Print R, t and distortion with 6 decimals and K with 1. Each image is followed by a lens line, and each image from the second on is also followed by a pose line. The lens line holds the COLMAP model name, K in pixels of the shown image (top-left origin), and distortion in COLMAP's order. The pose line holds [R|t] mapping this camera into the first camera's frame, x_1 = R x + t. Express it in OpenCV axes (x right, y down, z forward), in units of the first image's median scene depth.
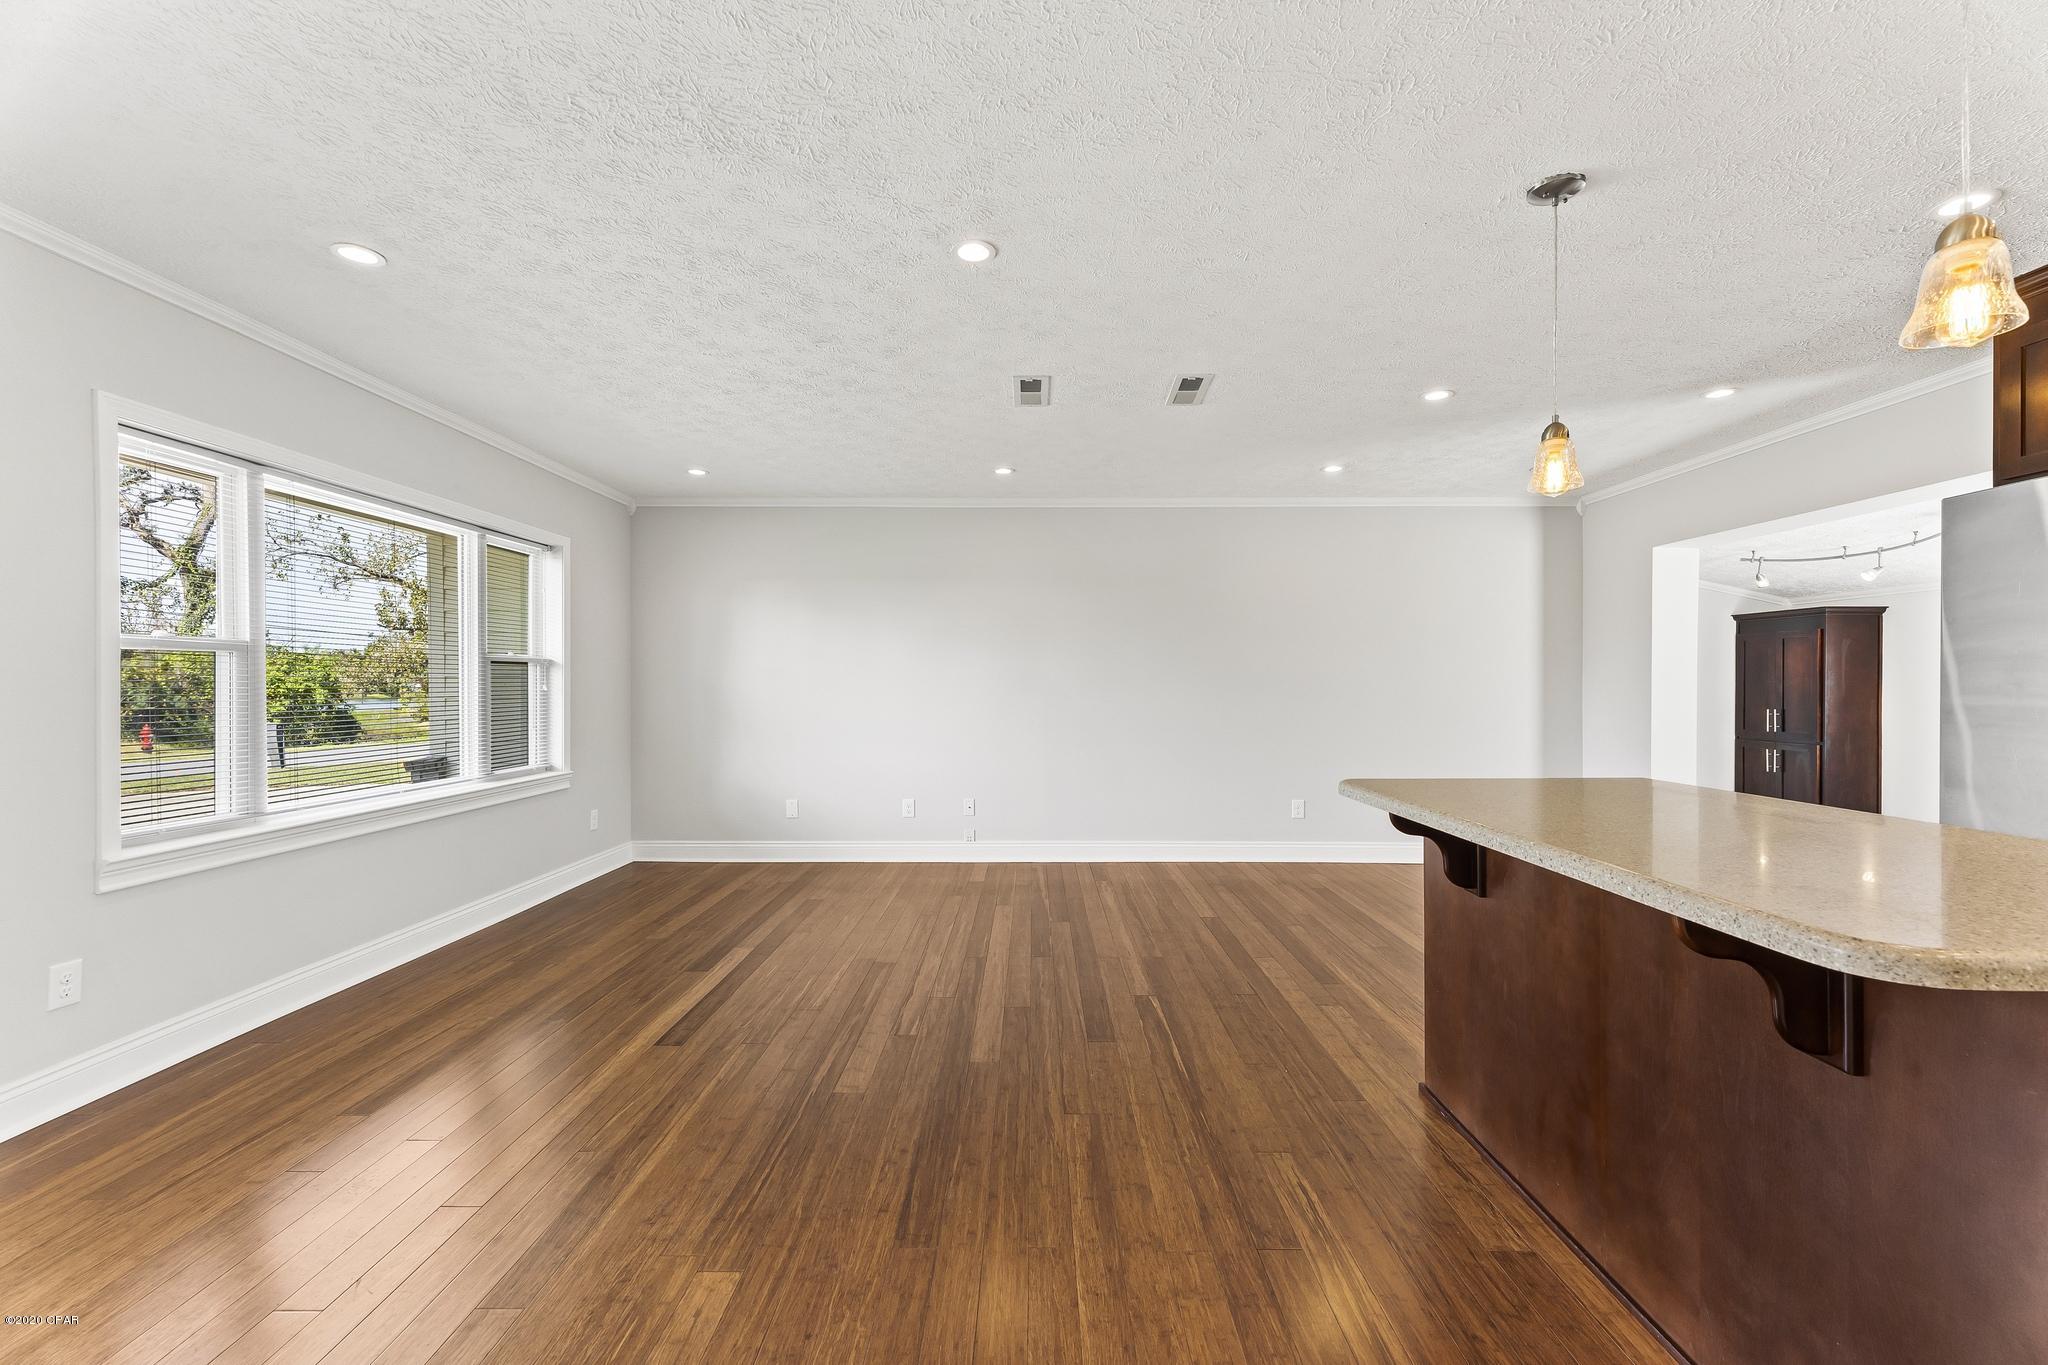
lens RADIAL K [[828.5, 0, 1024.0], [0, 828.5, 685.1], [0, 0, 1]] dist [0.002964, -0.000770]
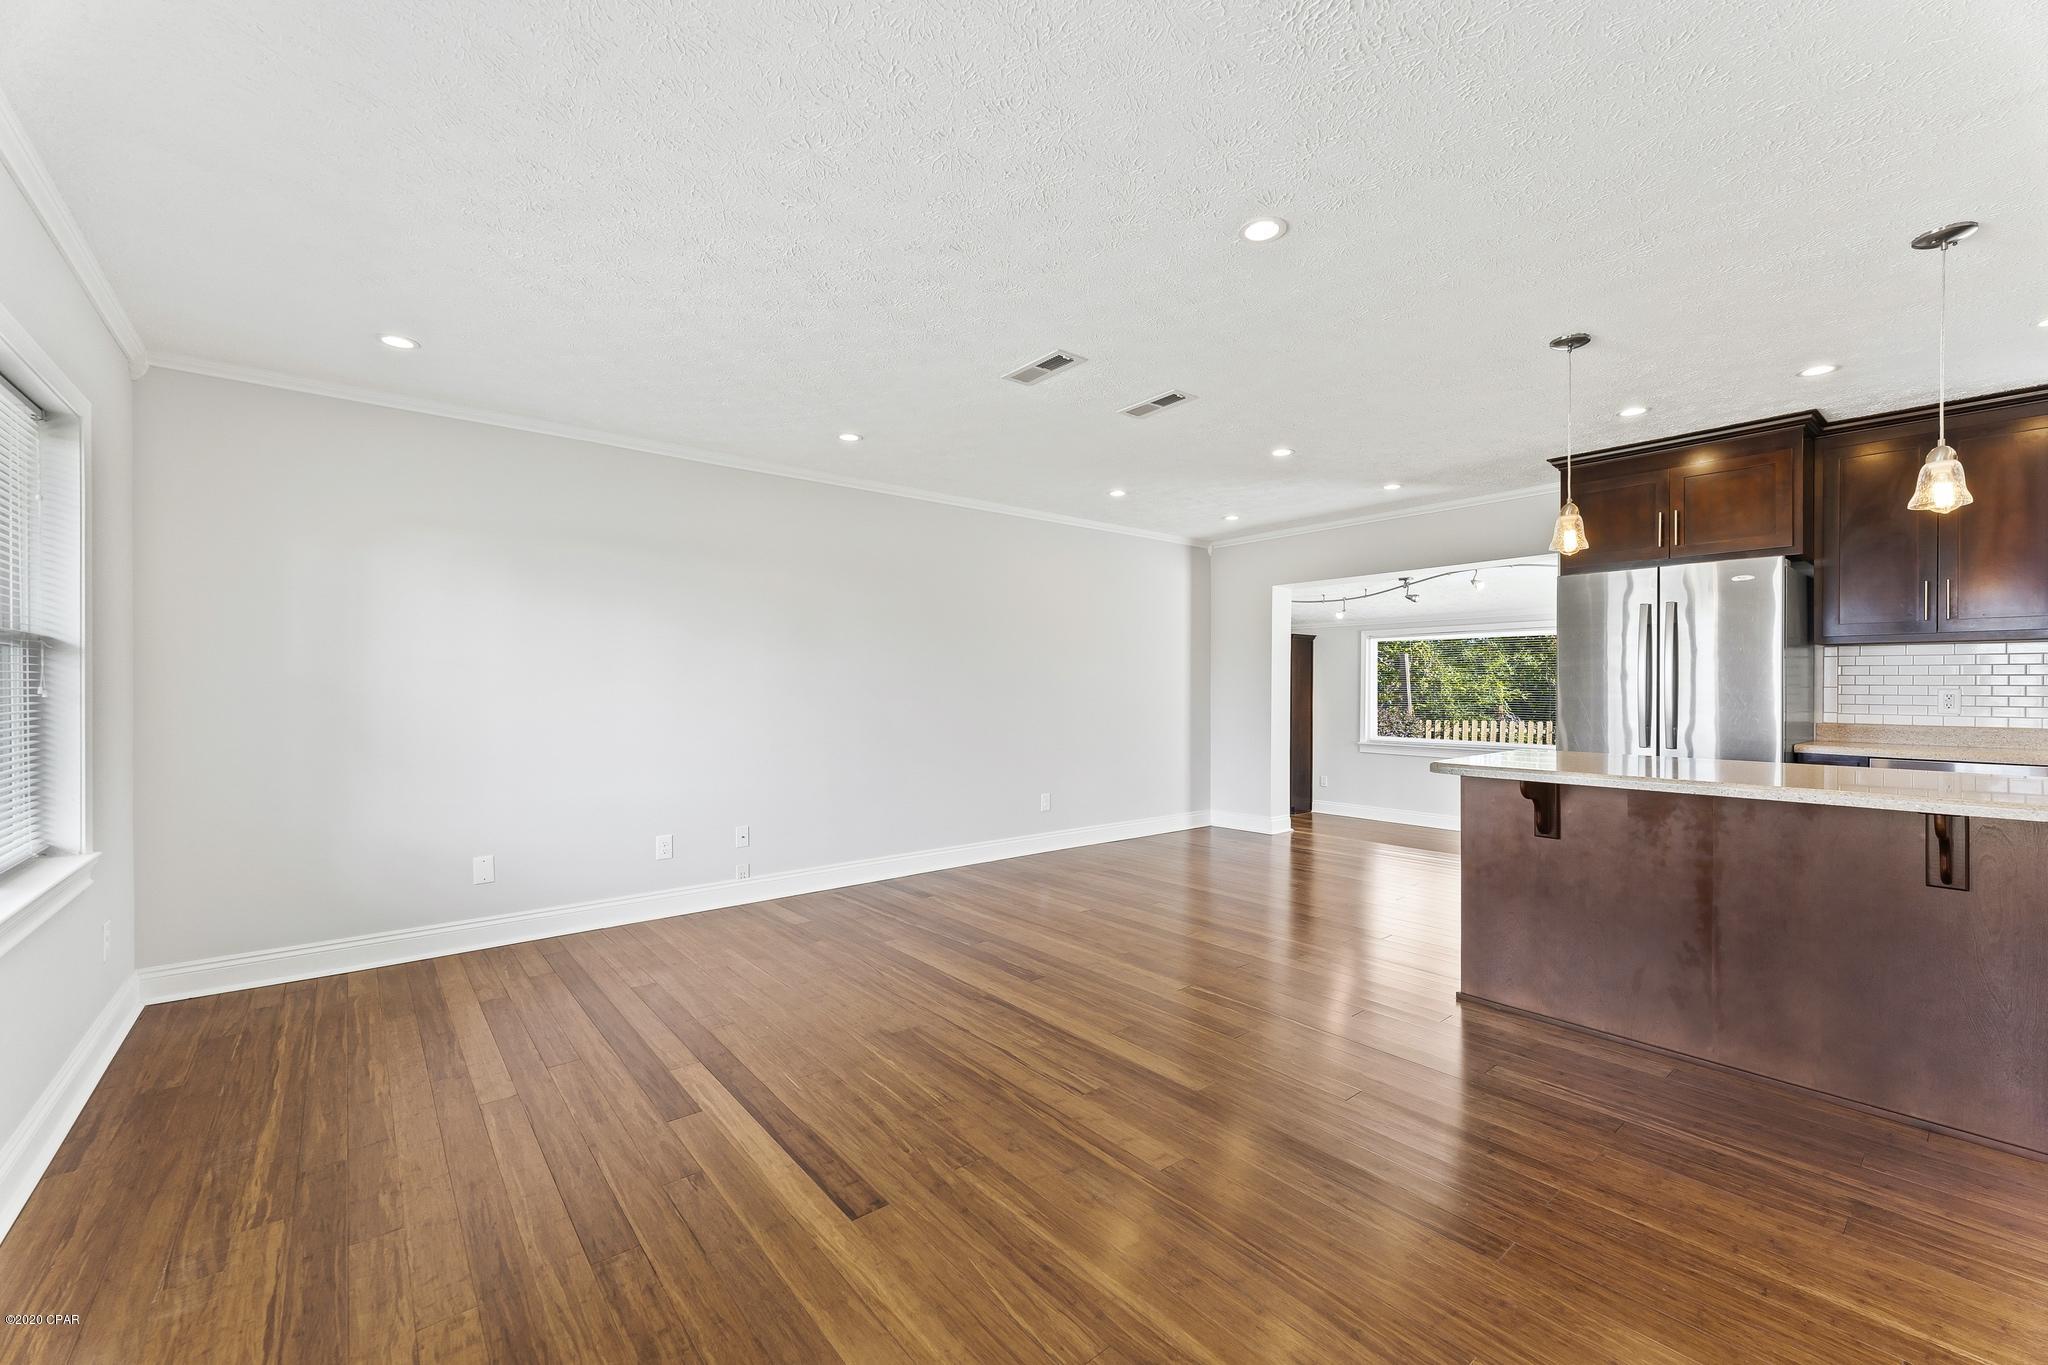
lens RADIAL K [[828.5, 0, 1033.9], [0, 828.5, 687.6], [0, 0, 1]] dist [0.002964, -0.000770]
pose [[0.761612, -0.000447, 0.648034, -0.603139], [0.001136, 0.999999, -0.000645, 0.002373], [-0.648033, 0.001228, 0.761611, 0.306597]]
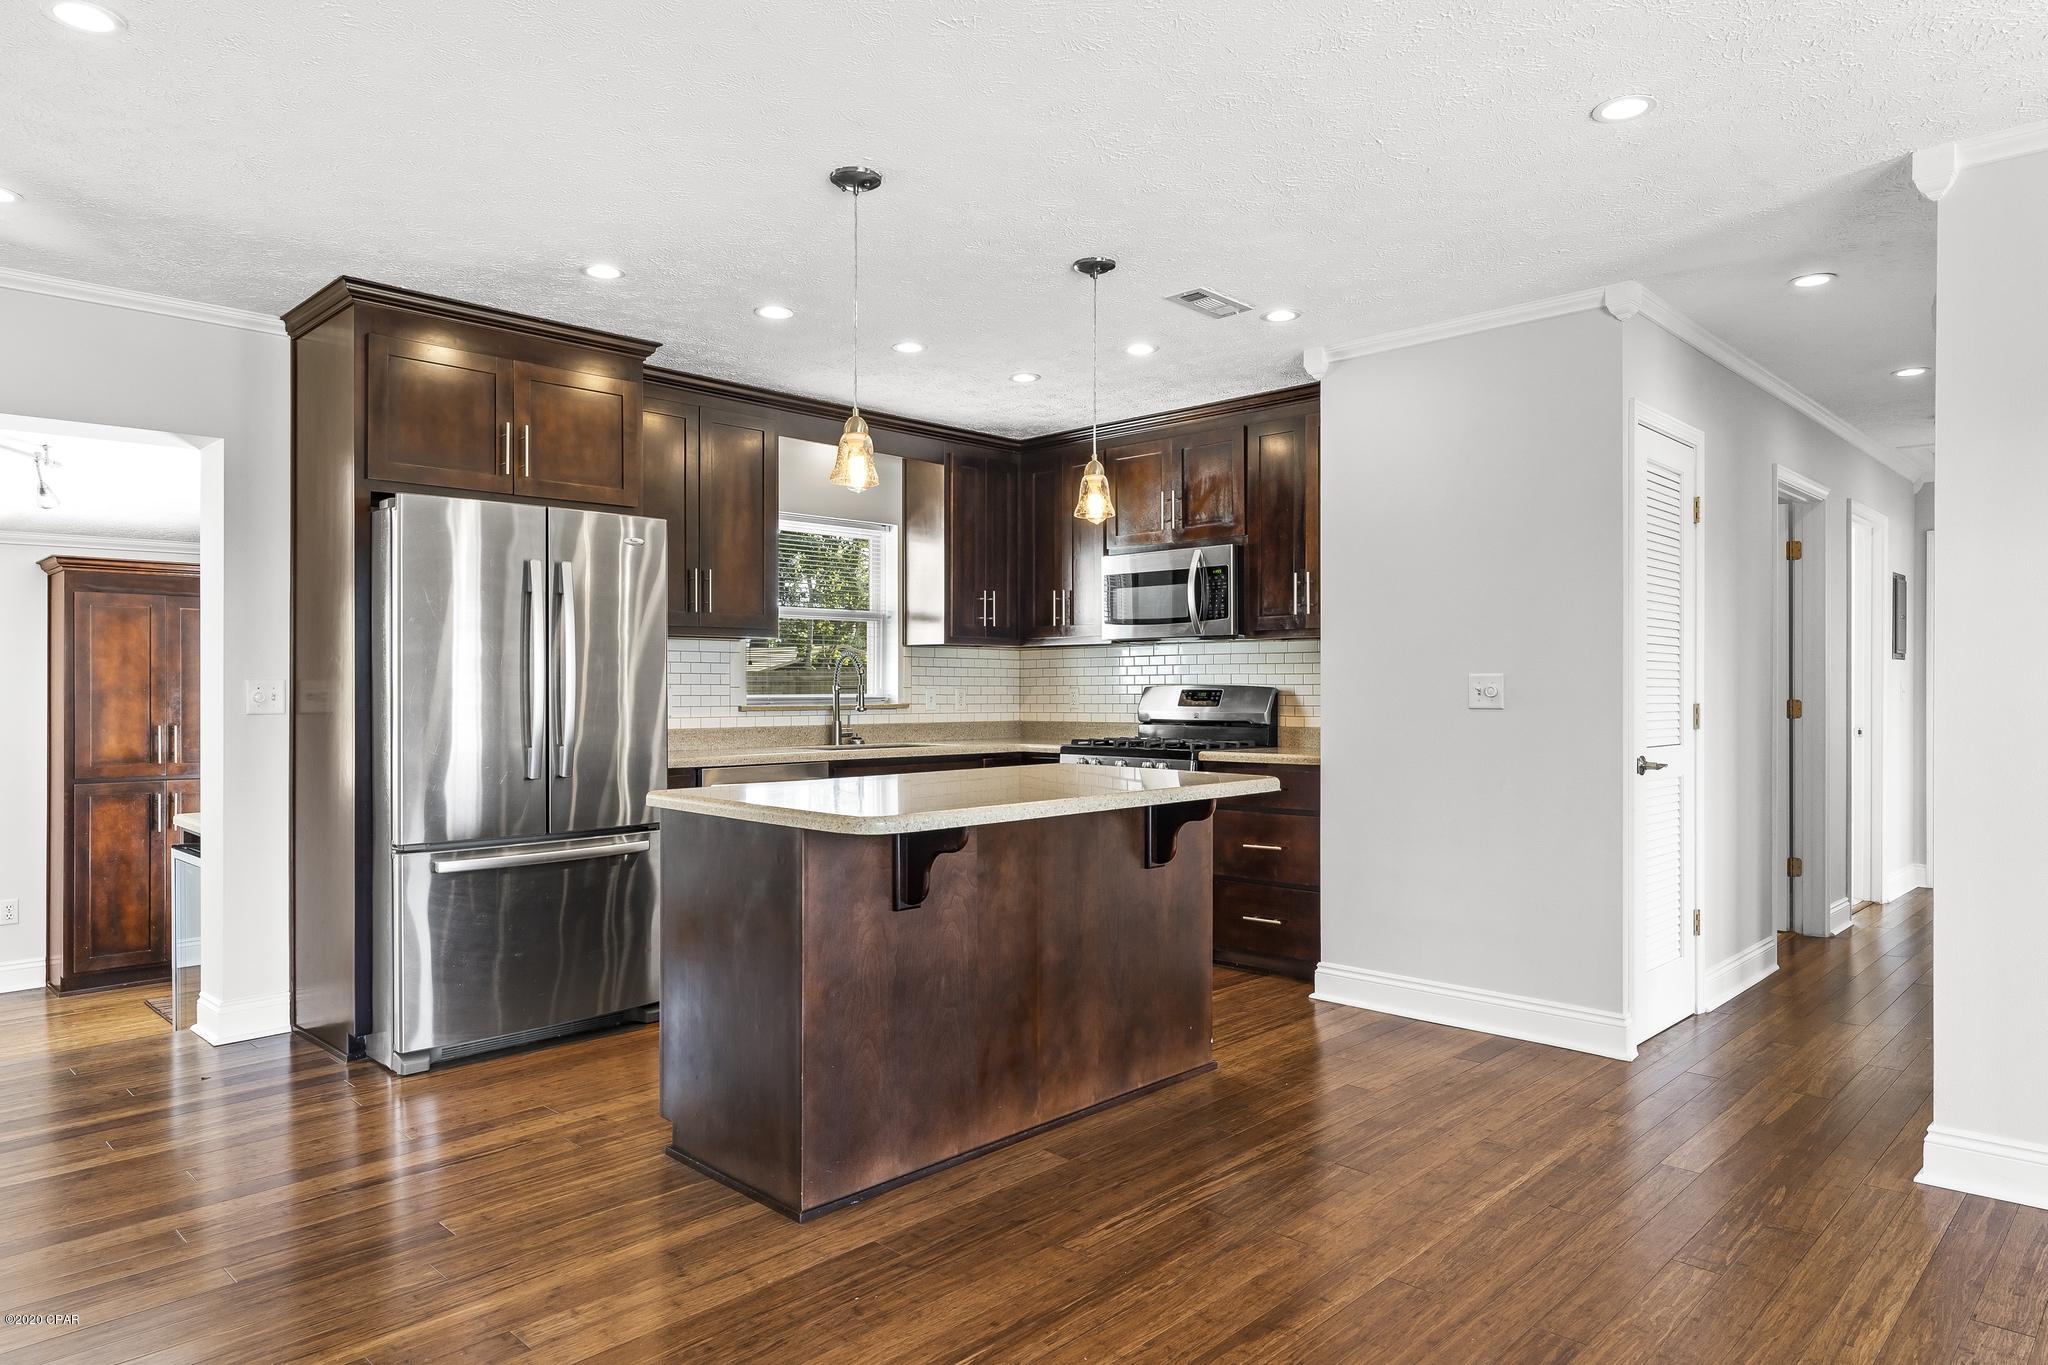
lens RADIAL K [[1252.6, 0, 1027.5], [0, 1252.6, 688.2], [0, 0, 1]] dist [-0.008226, -0.002458]
pose [[-0.726091, -0.000104, 0.687598, -0.313088], [0.003687, 0.999985, 0.004045, -0.000482], [-0.687588, 0.005472, -0.726080, 1.166617]]
